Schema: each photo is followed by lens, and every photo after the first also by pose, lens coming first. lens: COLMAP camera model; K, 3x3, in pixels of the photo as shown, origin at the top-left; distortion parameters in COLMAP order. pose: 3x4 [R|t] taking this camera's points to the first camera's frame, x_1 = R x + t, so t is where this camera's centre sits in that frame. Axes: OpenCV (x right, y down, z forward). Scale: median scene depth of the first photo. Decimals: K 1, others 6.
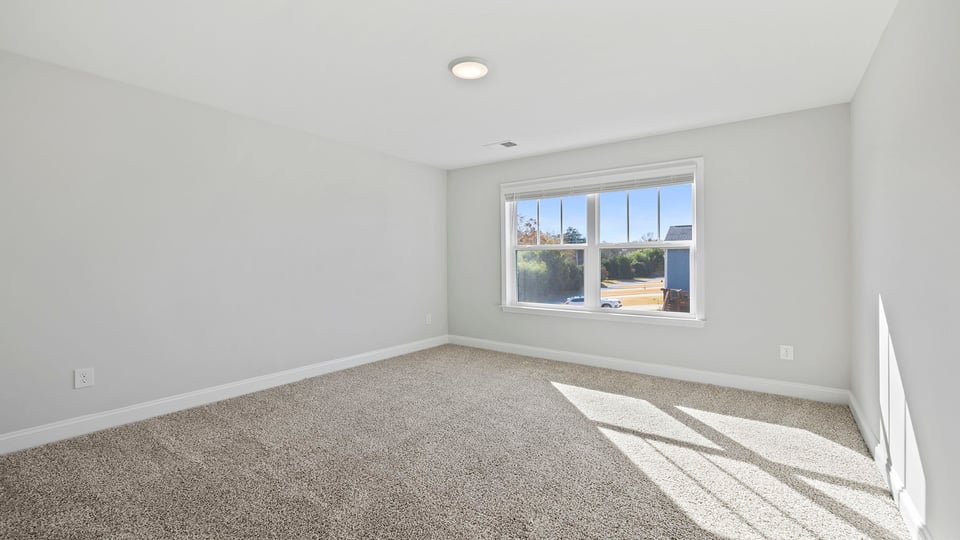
lens RADIAL K [[410.7, 0, 472.0], [0, 410.7, 263.7], [0, 0, 1]] dist [0.000578, -0.000018]
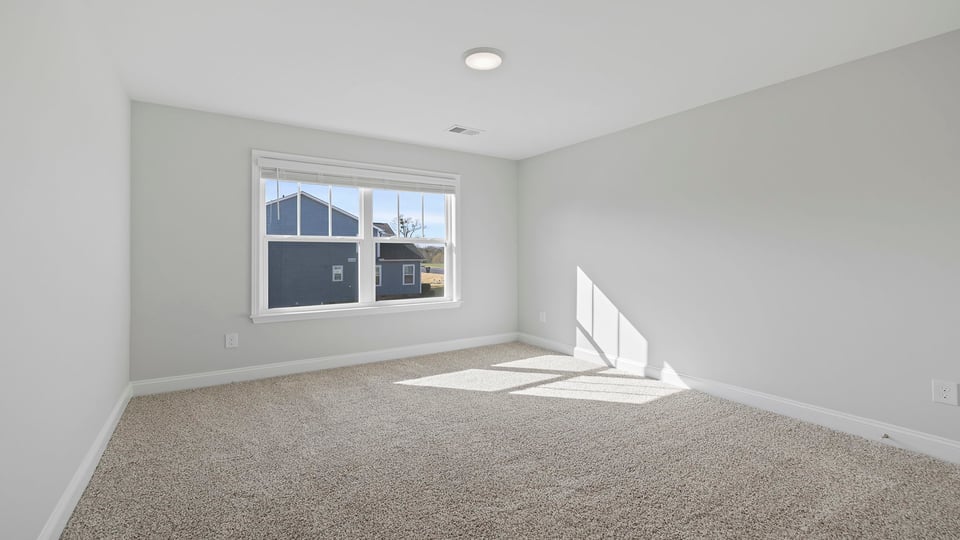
lens RADIAL K [[410.7, 0, 472.0], [0, 410.7, 263.7], [0, 0, 1]] dist [0.000578, -0.000018]
pose [[0.378979, -0.024391, 0.925084, -0.586037], [0.009307, 0.999702, 0.022546, -0.008650], [-0.925358, 0.000065, 0.379093, 0.442341]]
